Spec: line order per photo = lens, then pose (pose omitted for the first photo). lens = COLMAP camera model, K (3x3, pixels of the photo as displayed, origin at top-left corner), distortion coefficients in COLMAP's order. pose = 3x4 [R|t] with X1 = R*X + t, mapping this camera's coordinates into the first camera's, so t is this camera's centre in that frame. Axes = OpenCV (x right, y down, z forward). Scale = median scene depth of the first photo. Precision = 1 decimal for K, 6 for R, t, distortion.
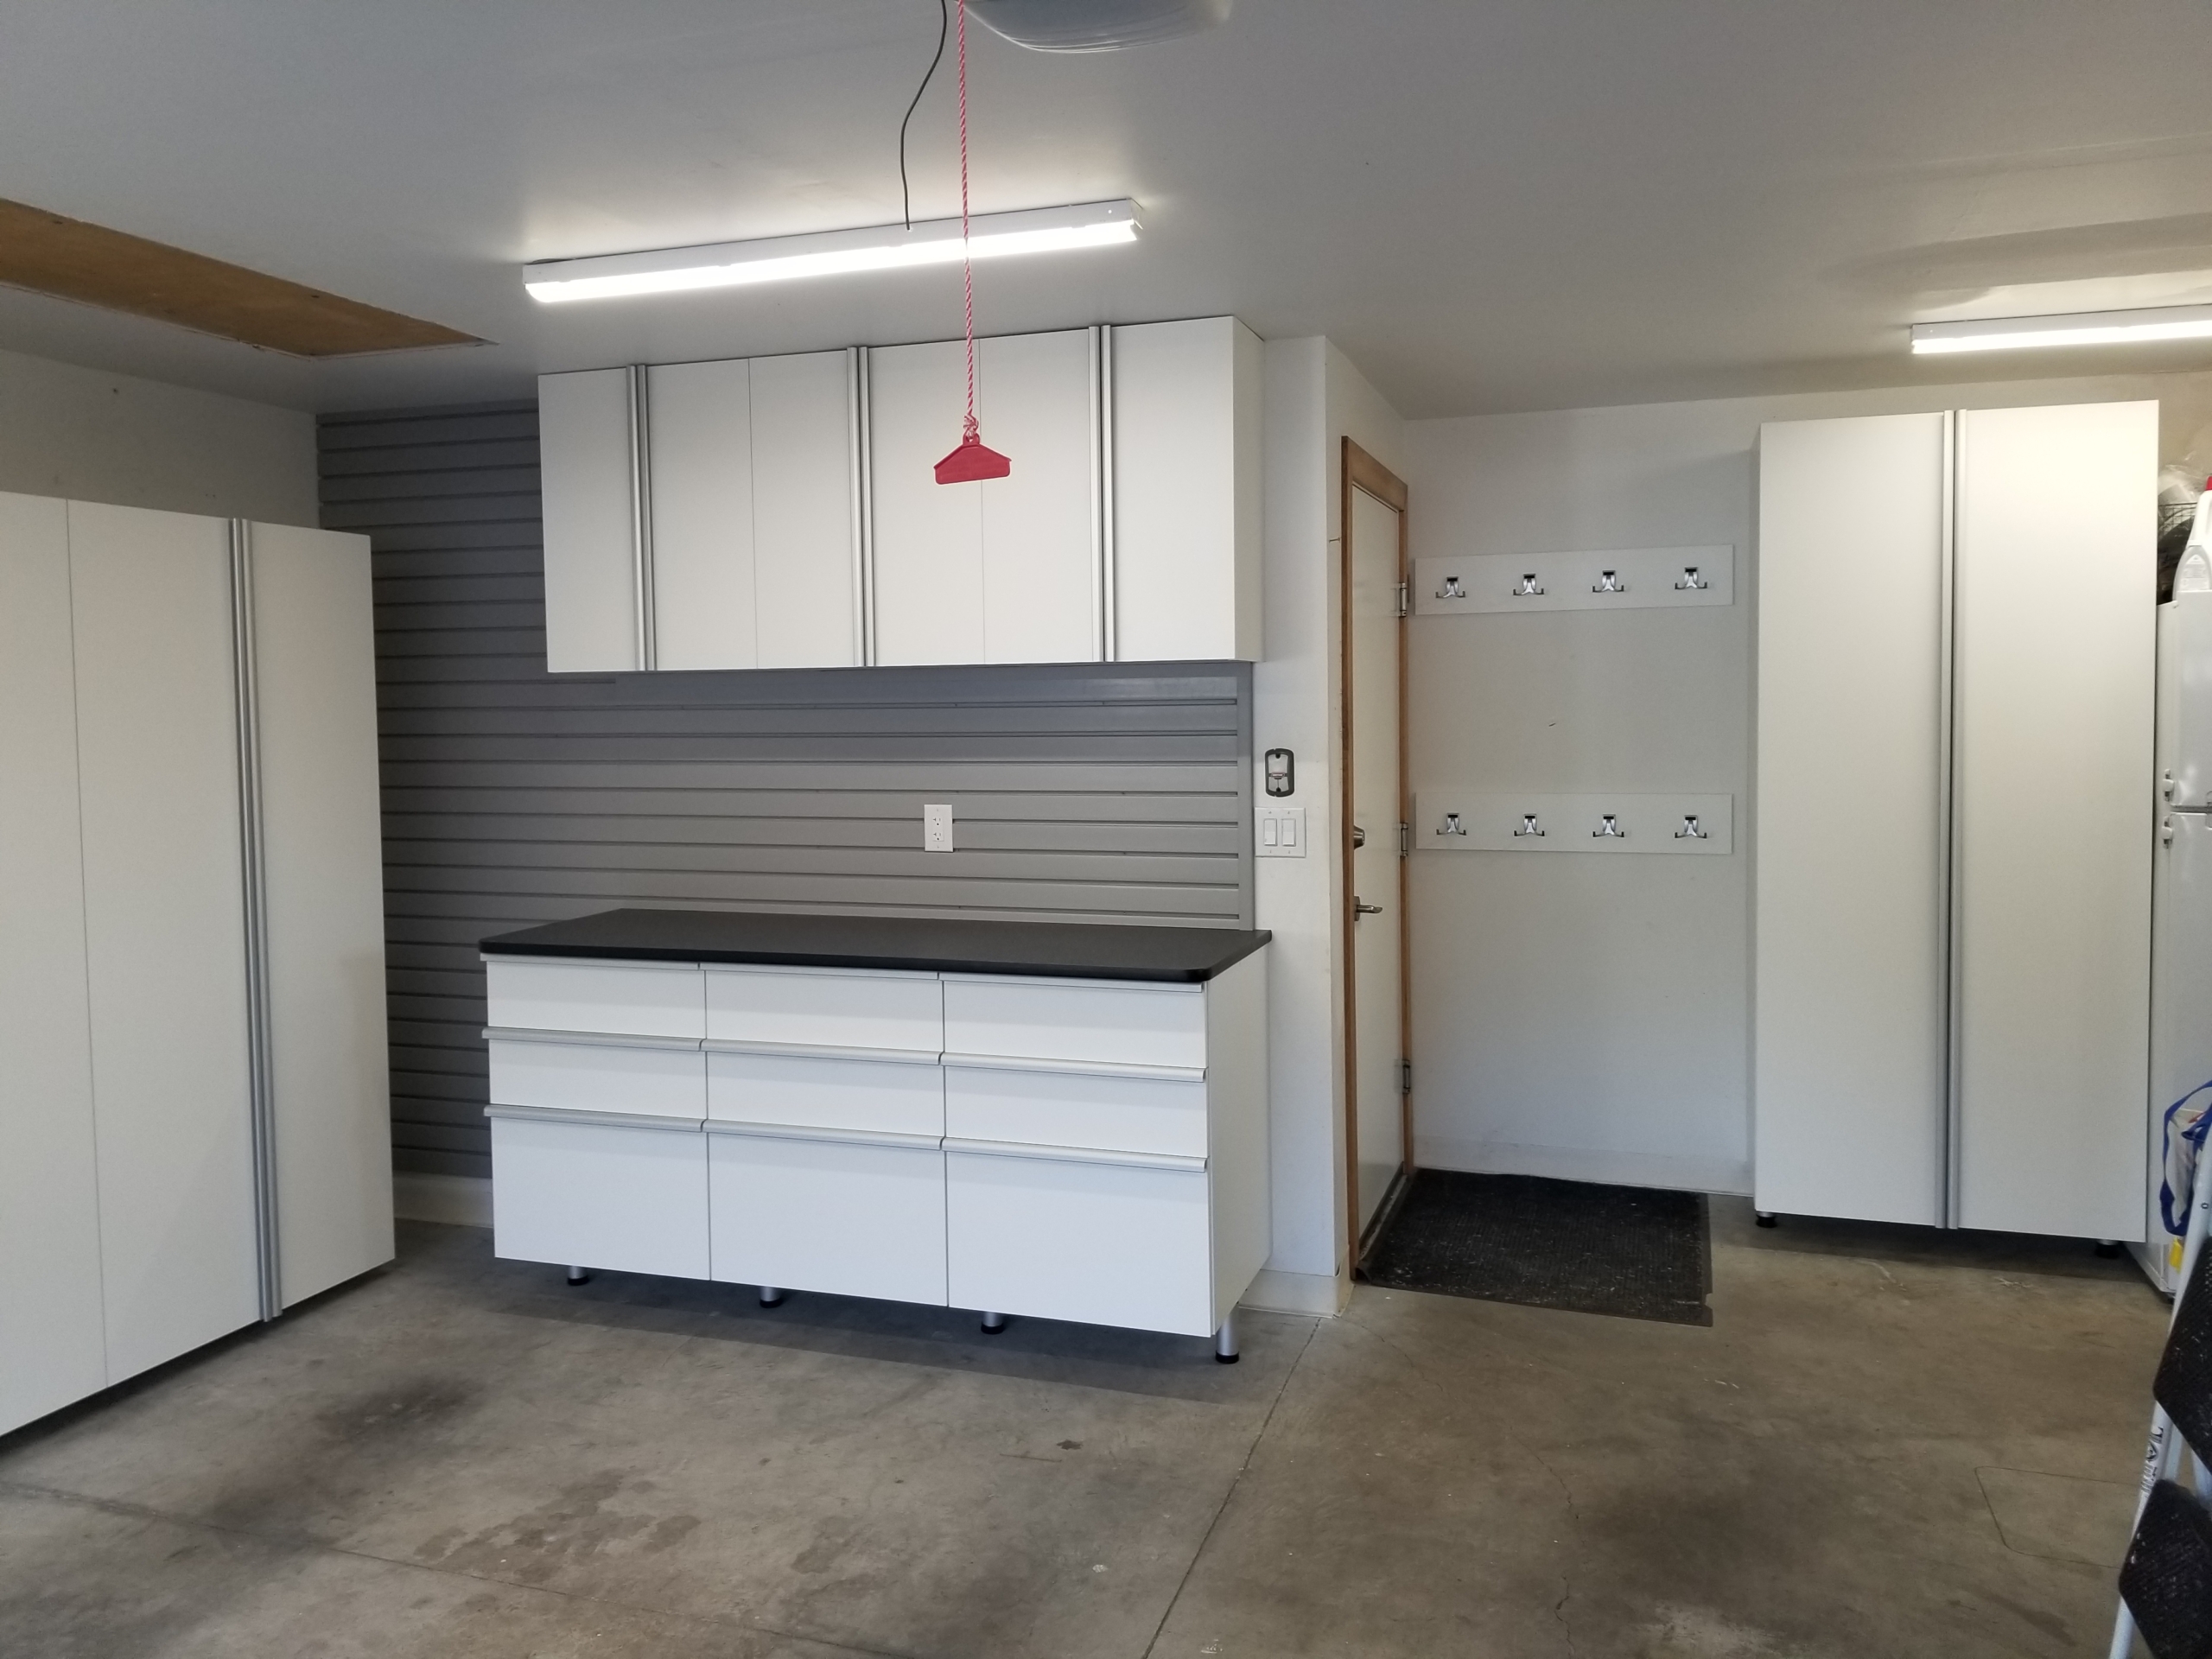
lens RADIAL K [[1733.3, 0, 1025.3], [0, 1733.3, 785.2], [0, 0, 1]] dist [0.094318, -0.151558]
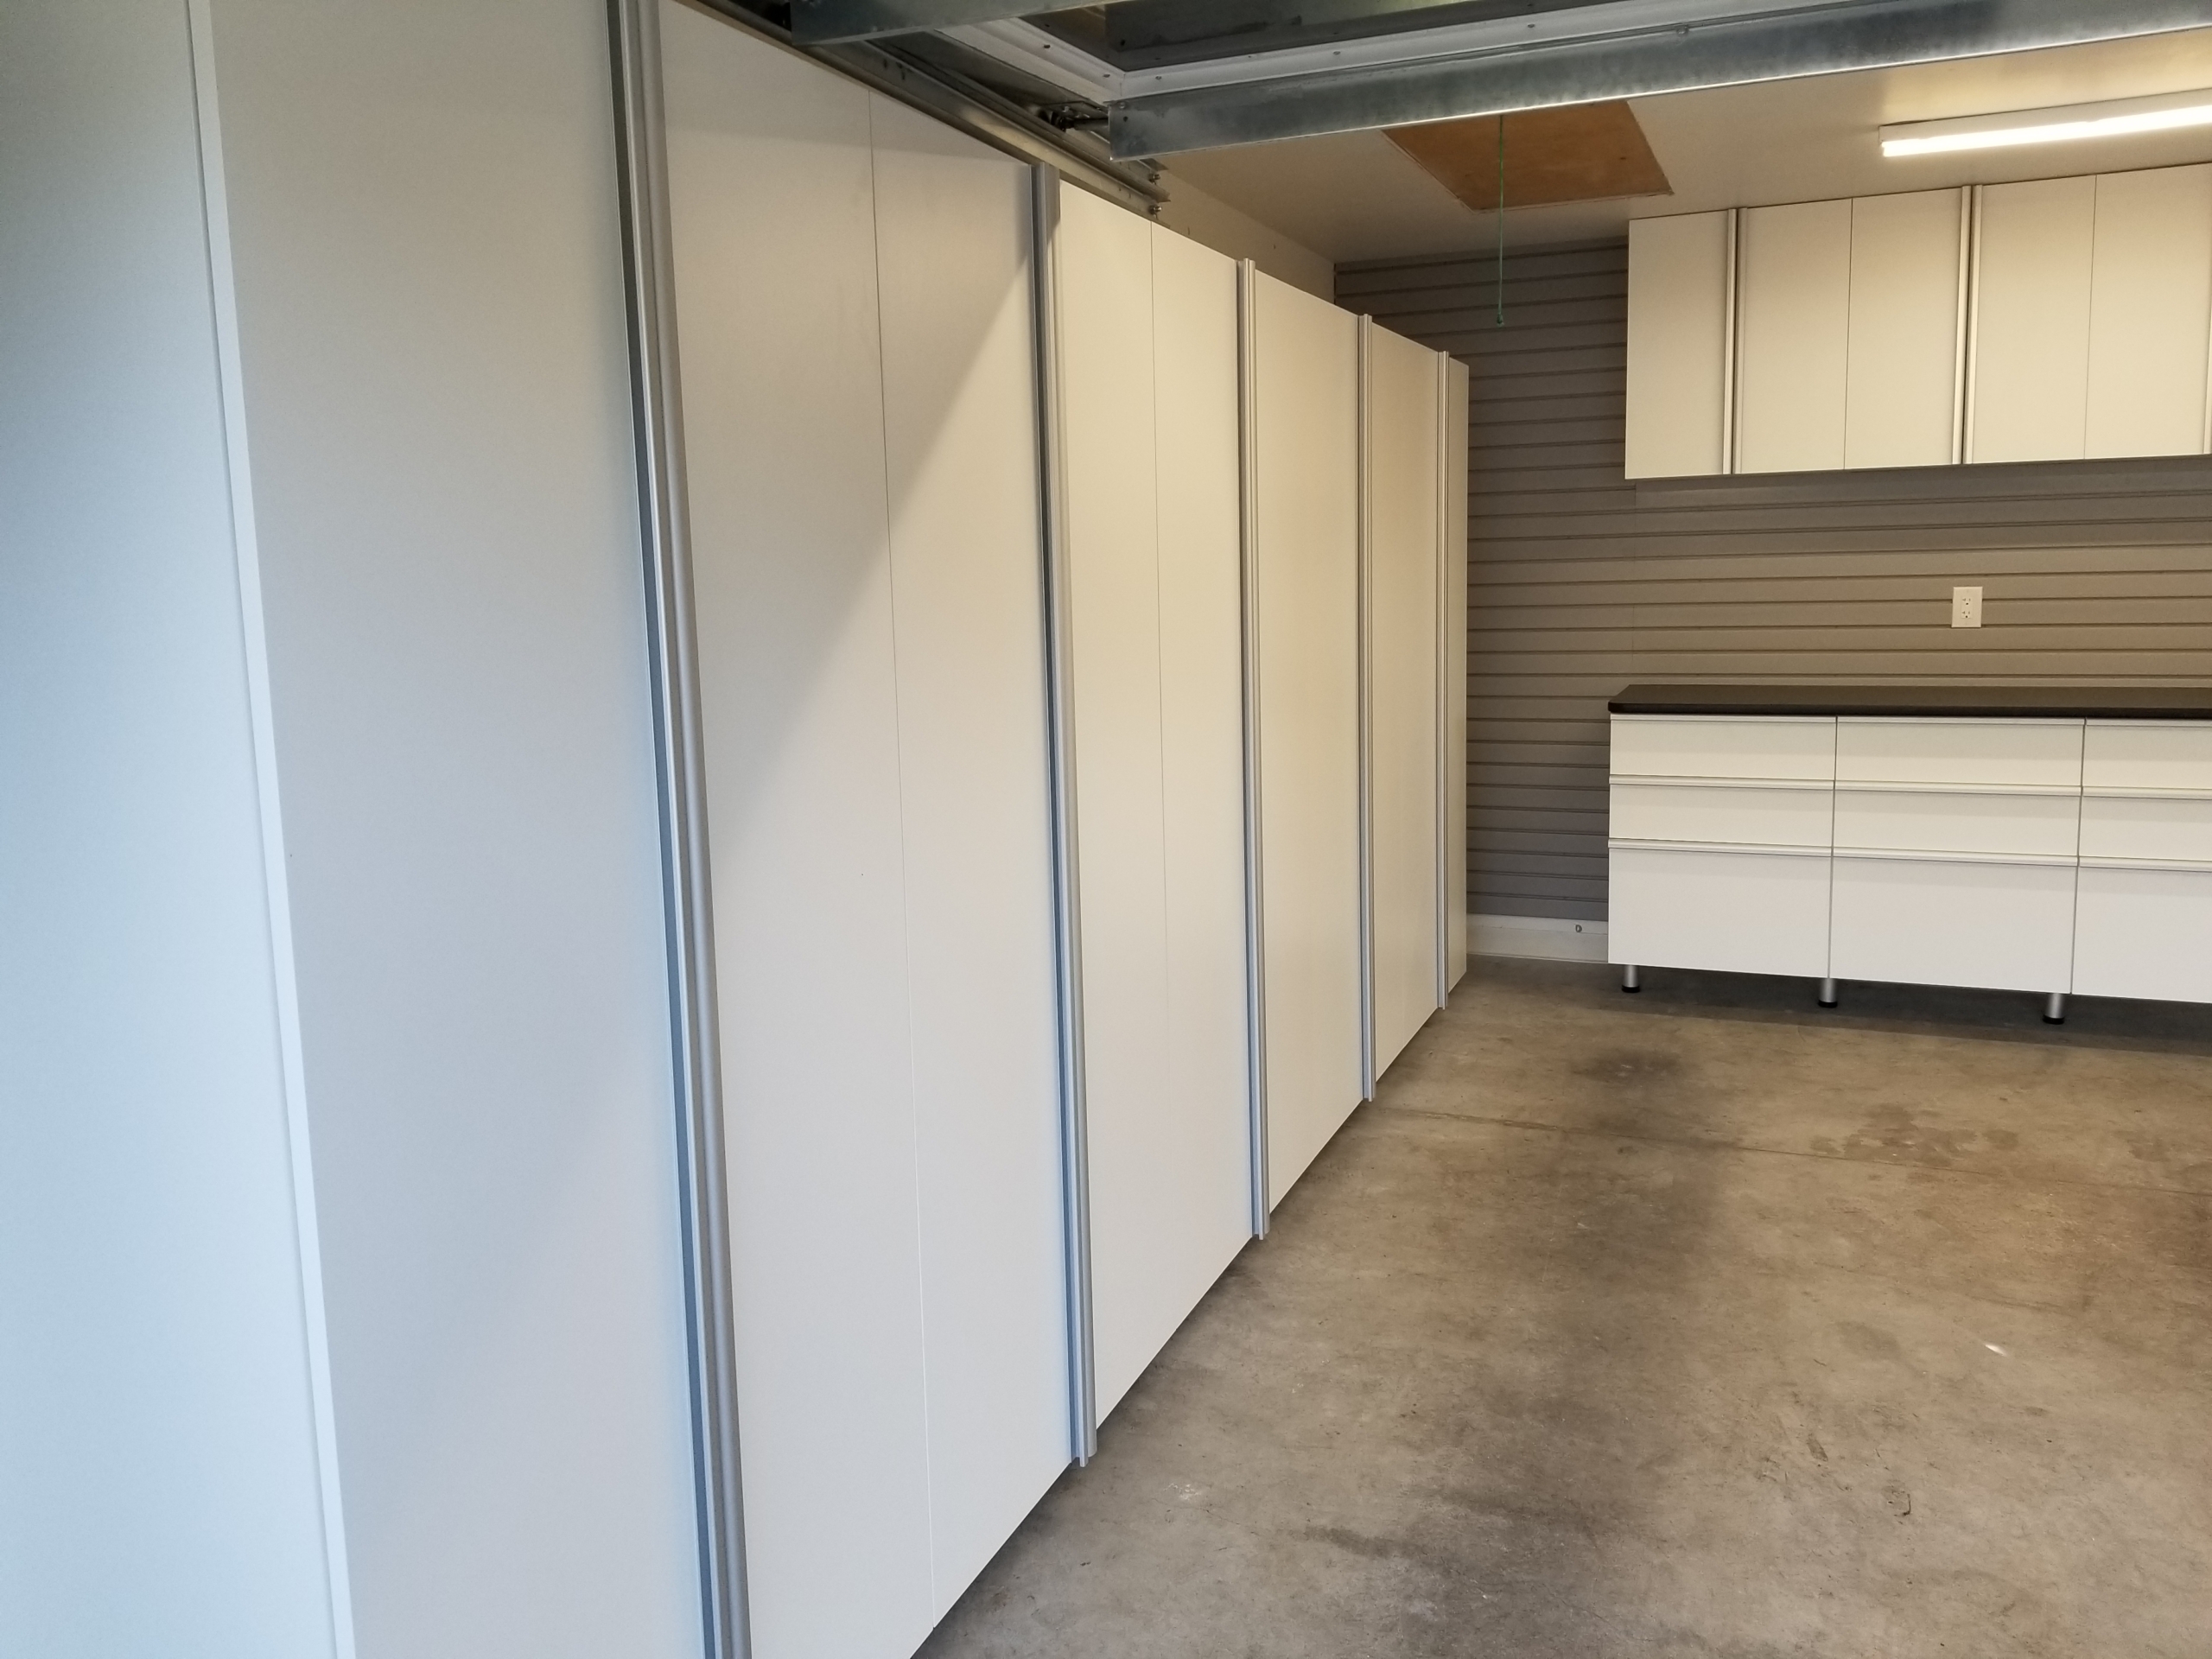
lens RADIAL K [[1732.1, 0, 1104.2], [0, 1732.1, 794.4], [0, 0, 1]] dist [0.076837, -0.106257]
pose [[0.998677, -0.006918, -0.050964, -0.604419], [0.011593, 0.995689, 0.092025, 0.037106], [0.050108, -0.092494, 0.994452, -0.218589]]
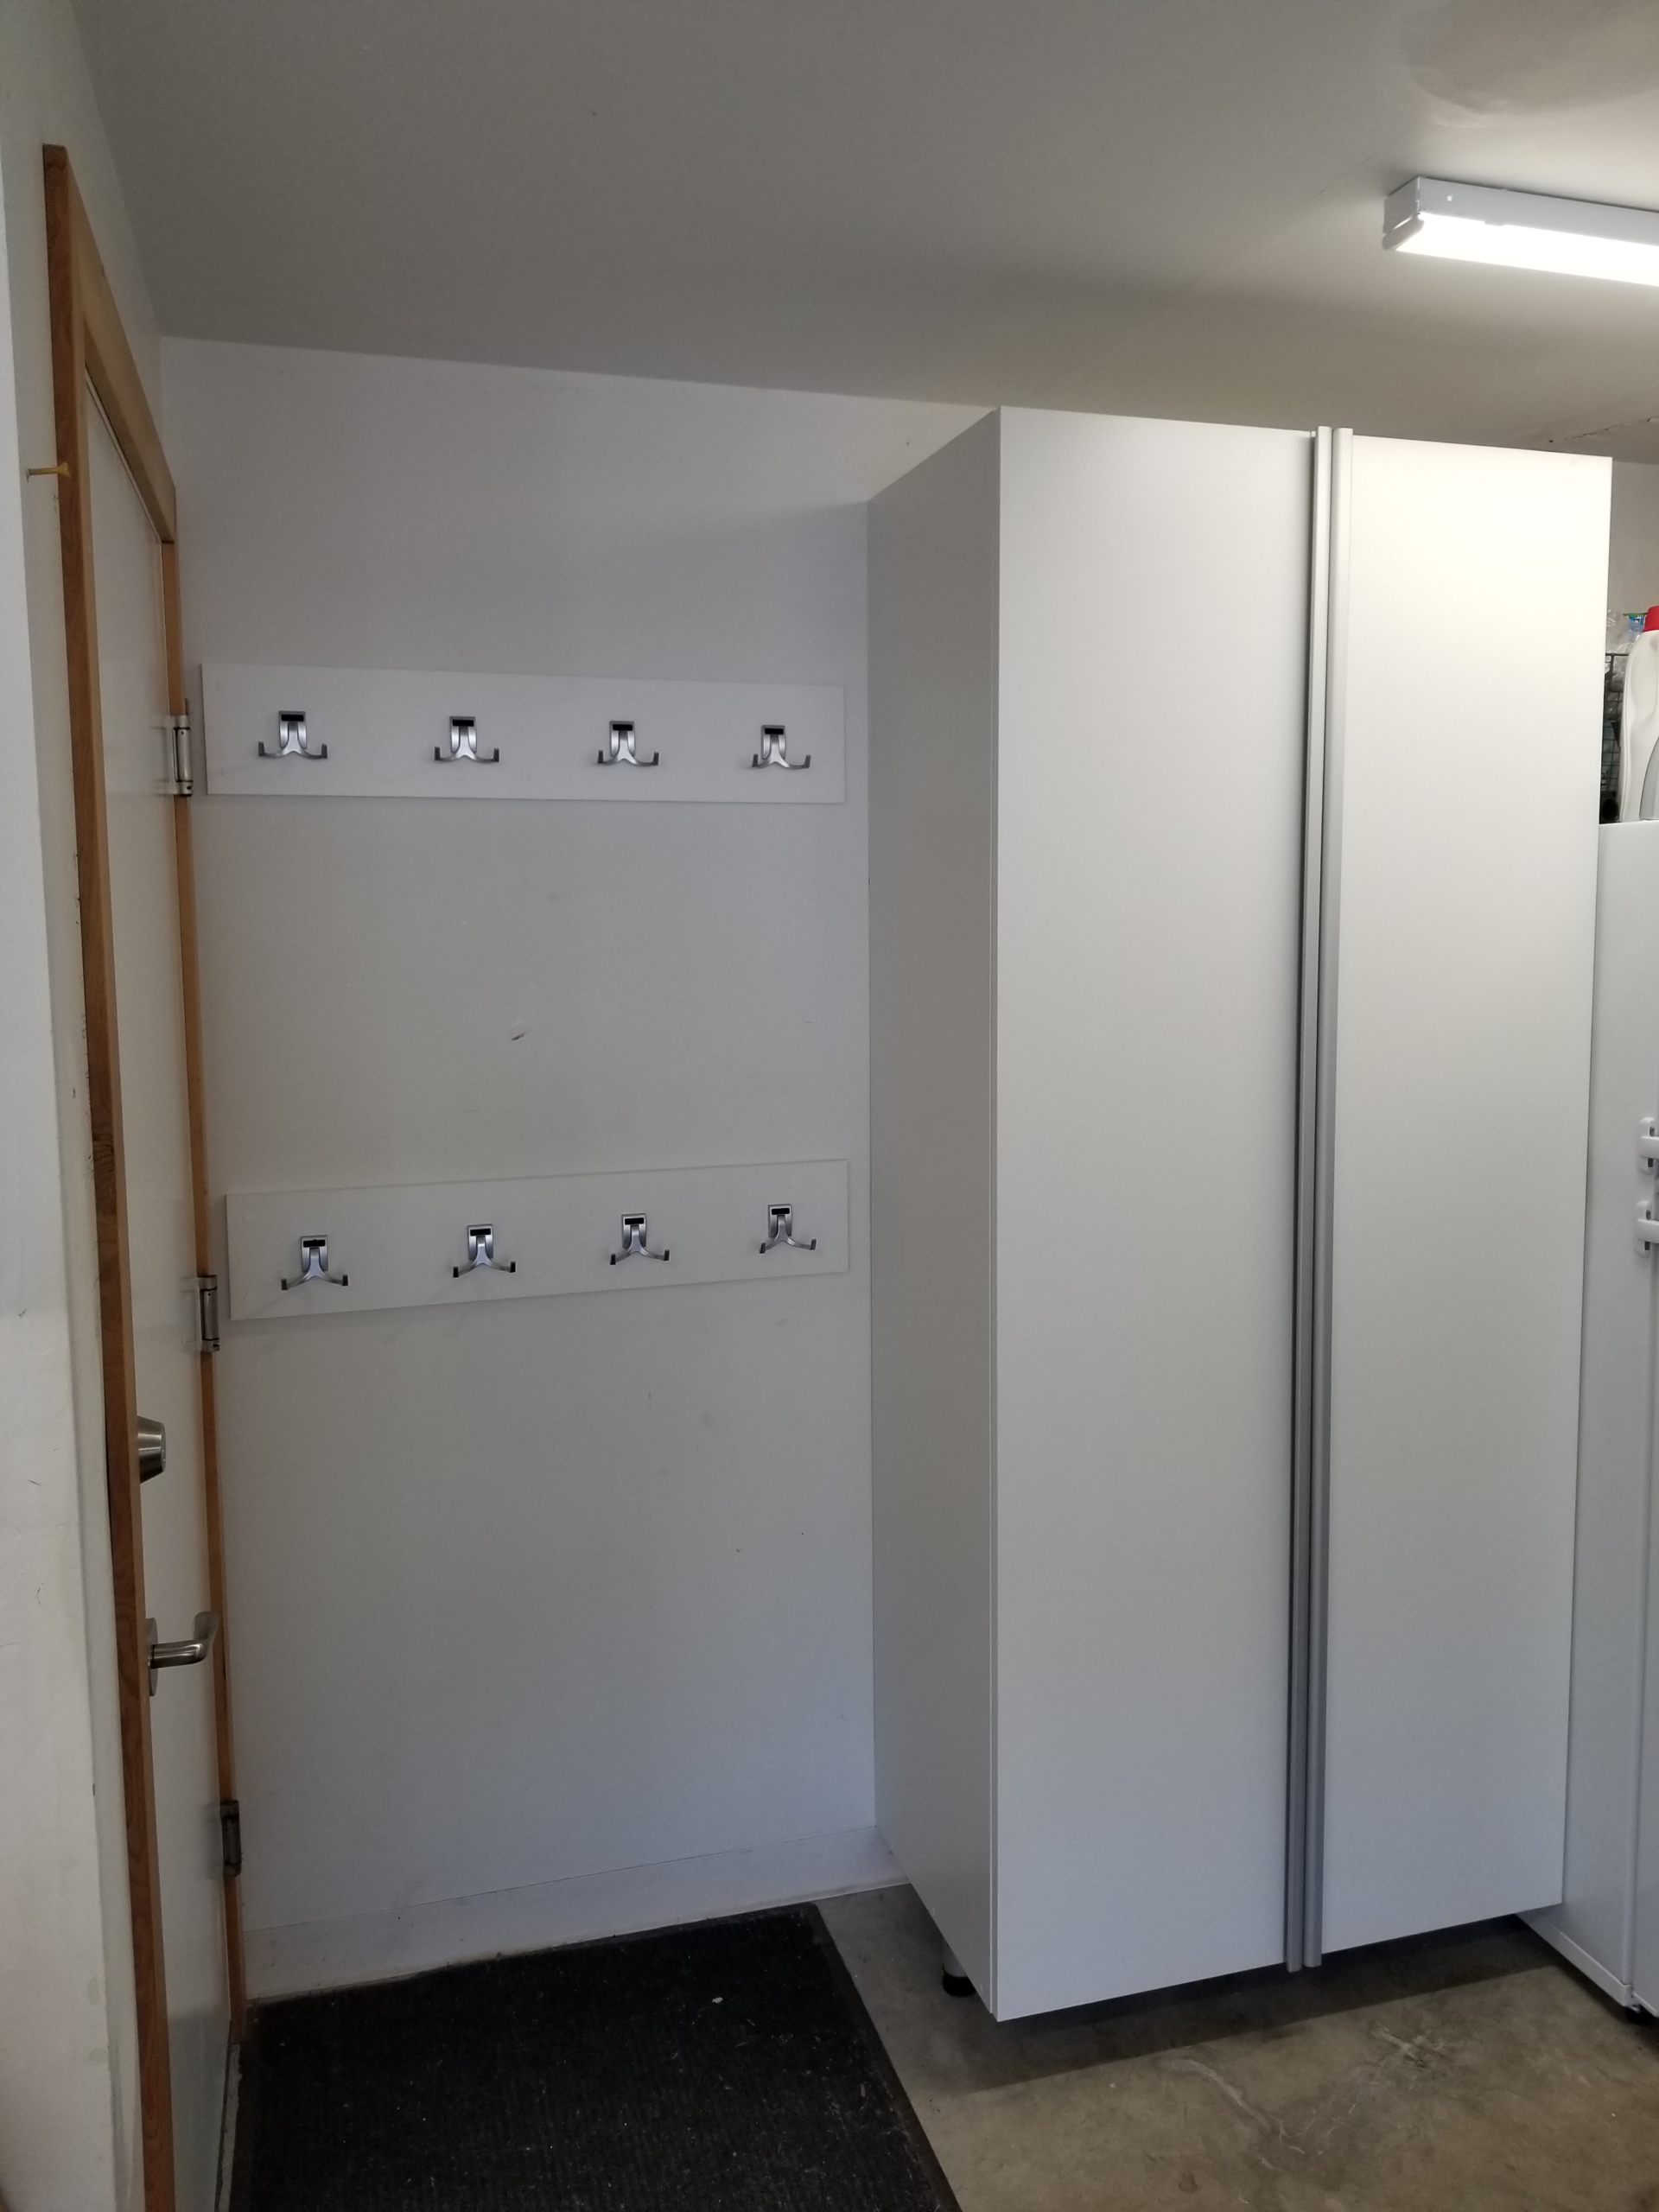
lens RADIAL K [[1721.4, 0, 866.5], [0, 1721.4, 1073.8], [0, 0, 1]] dist [0.087424, -0.145421]
pose [[0.793052, -0.053109, 0.606835, 0.112466], [0.024700, 0.998176, 0.055078, -0.061864], [-0.608653, -0.028691, 0.792917, 0.716082]]
